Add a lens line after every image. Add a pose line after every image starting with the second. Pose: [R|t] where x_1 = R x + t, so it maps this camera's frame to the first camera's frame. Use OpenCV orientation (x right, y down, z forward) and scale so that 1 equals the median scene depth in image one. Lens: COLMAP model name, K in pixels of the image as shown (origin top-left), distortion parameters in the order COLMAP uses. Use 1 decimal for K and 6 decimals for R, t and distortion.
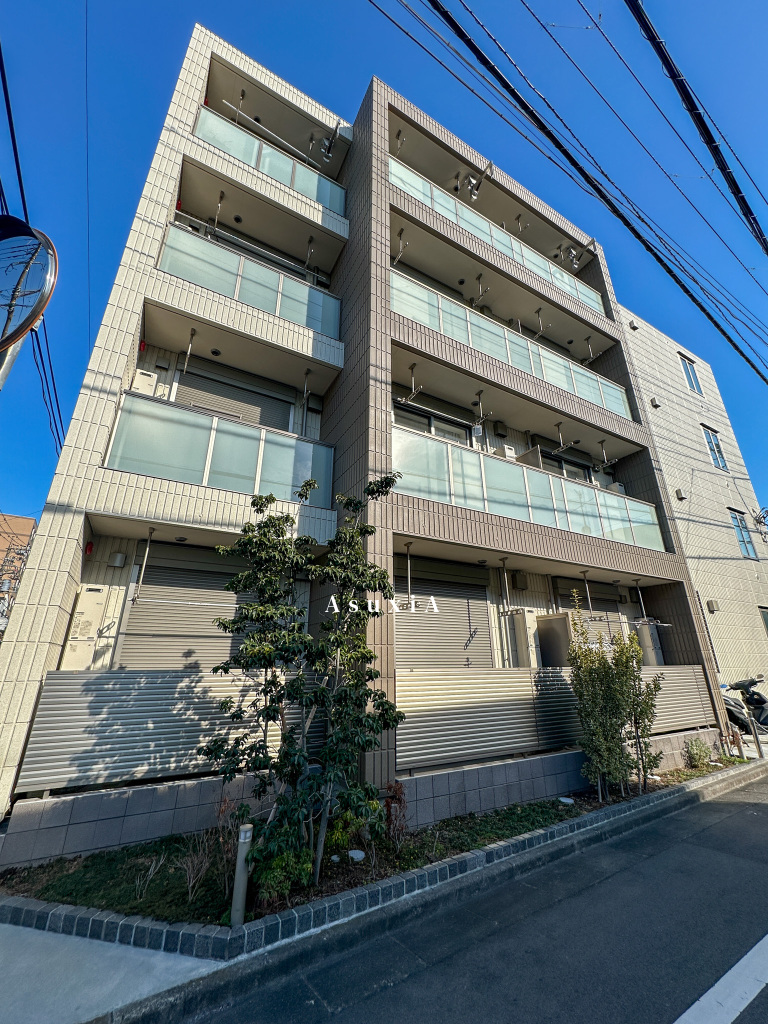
lens RADIAL K [[413.5, 0, 385.4], [0, 413.5, 504.7], [0, 0, 1]] dist [-0.010195, 0.000378]
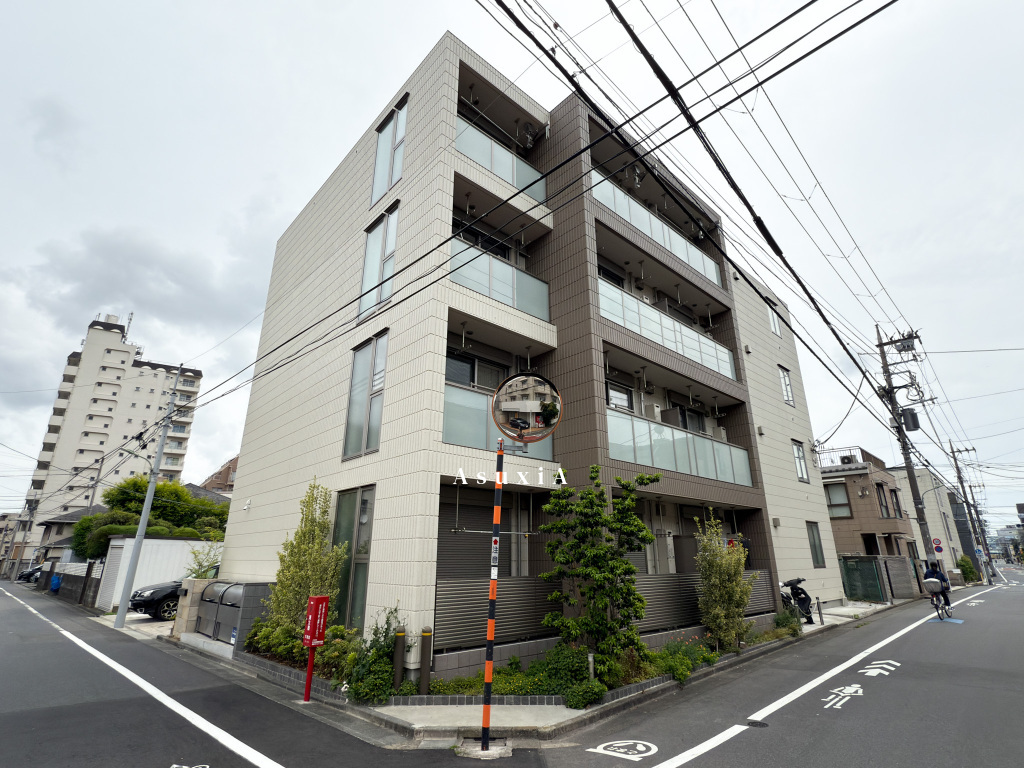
lens RADIAL K [[513.3, 0, 512.0], [0, 513.3, 388.7], [0, 0, 1]] dist [0.004840, 0.000234]
pose [[0.974612, 0.069039, 0.212992, -0.499680], [-0.078754, 0.996190, 0.037460, -0.216980], [-0.209594, -0.053283, 0.976336, -0.494387]]
